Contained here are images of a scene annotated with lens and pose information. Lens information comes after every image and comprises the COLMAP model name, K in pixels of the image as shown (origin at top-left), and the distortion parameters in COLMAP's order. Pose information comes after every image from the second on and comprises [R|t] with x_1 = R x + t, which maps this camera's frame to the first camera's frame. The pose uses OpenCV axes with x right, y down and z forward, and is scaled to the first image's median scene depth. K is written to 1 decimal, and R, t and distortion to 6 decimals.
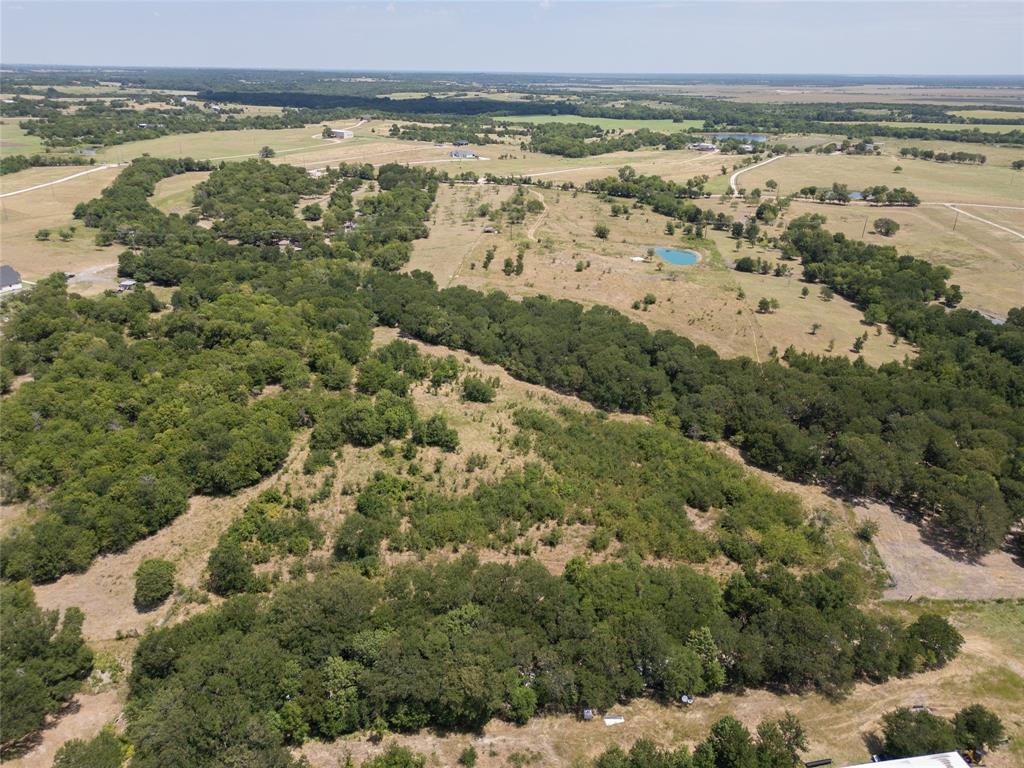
lens RADIAL K [[729.7, 0, 509.7], [0, 729.7, 385.6], [0, 0, 1]] dist [0.061780, -0.060690]
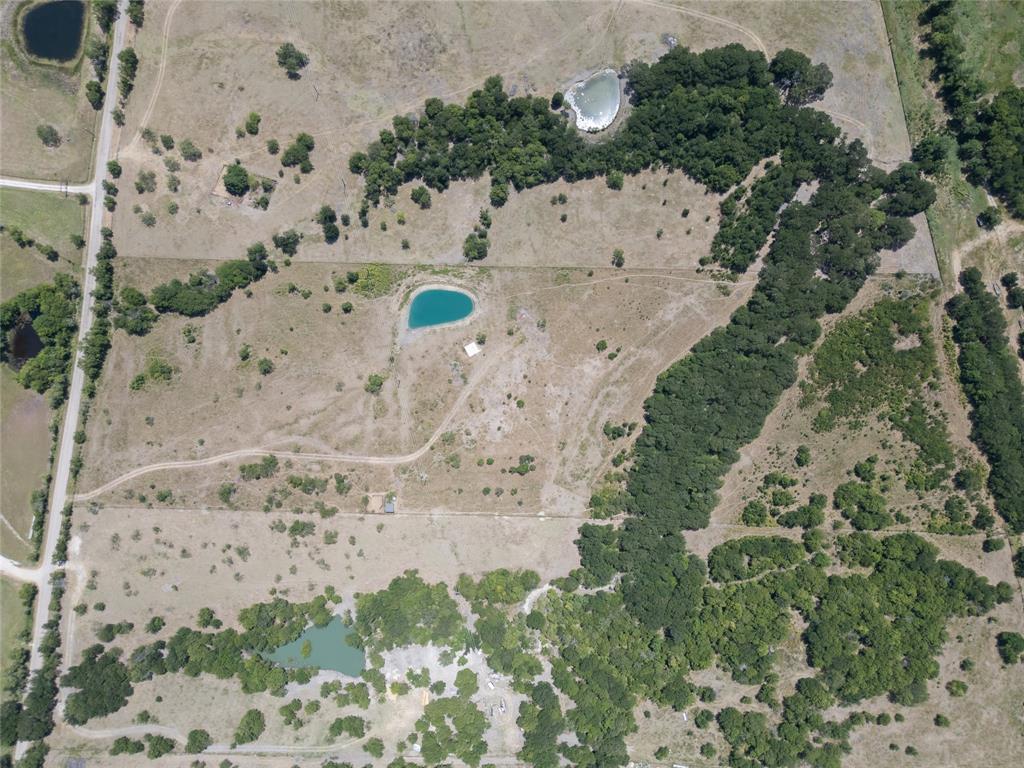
lens RADIAL K [[729.7, 0, 514.3], [0, 729.7, 376.1], [0, 0, 1]] dist [0.061780, -0.060690]
pose [[-0.111271, -0.993752, 0.008665, 0.096089], [0.394683, -0.036187, 0.918105, -0.870299], [-0.912055, 0.105579, 0.396244, 0.428379]]
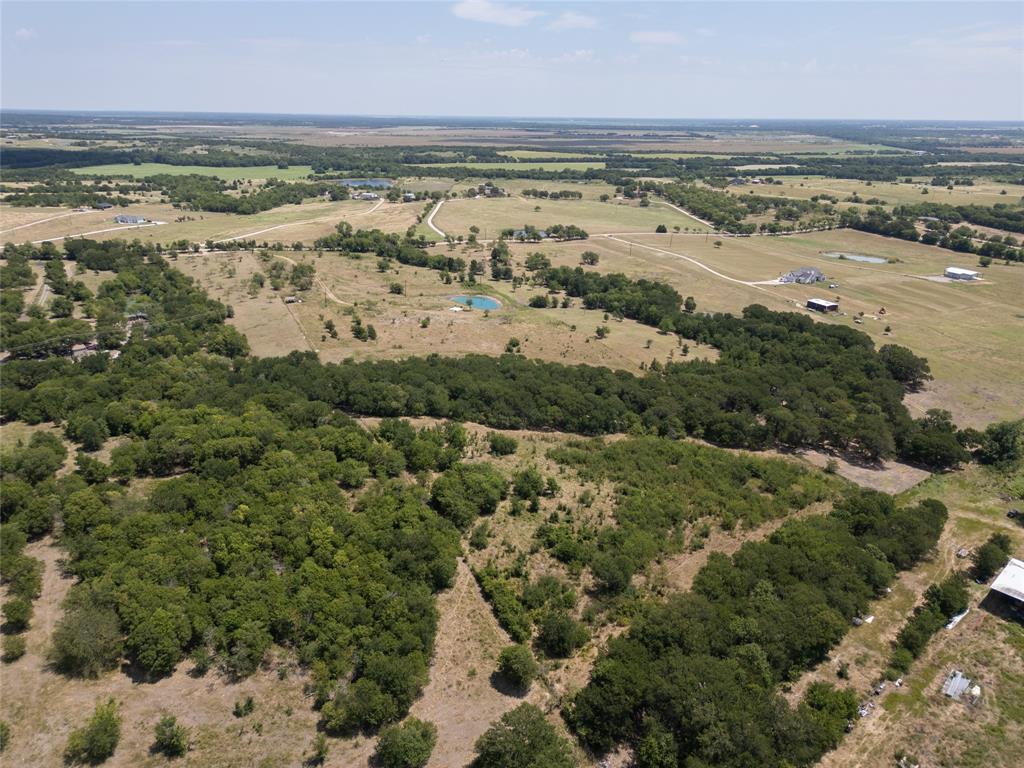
lens RADIAL K [[729.7, 0, 516.3], [0, 729.7, 387.0], [0, 0, 1]] dist [0.061780, -0.060690]
pose [[0.831724, -0.194103, 0.520152, -0.279044], [0.216592, 0.976098, 0.017915, -0.045006], [-0.511197, 0.097760, 0.853886, 0.010098]]
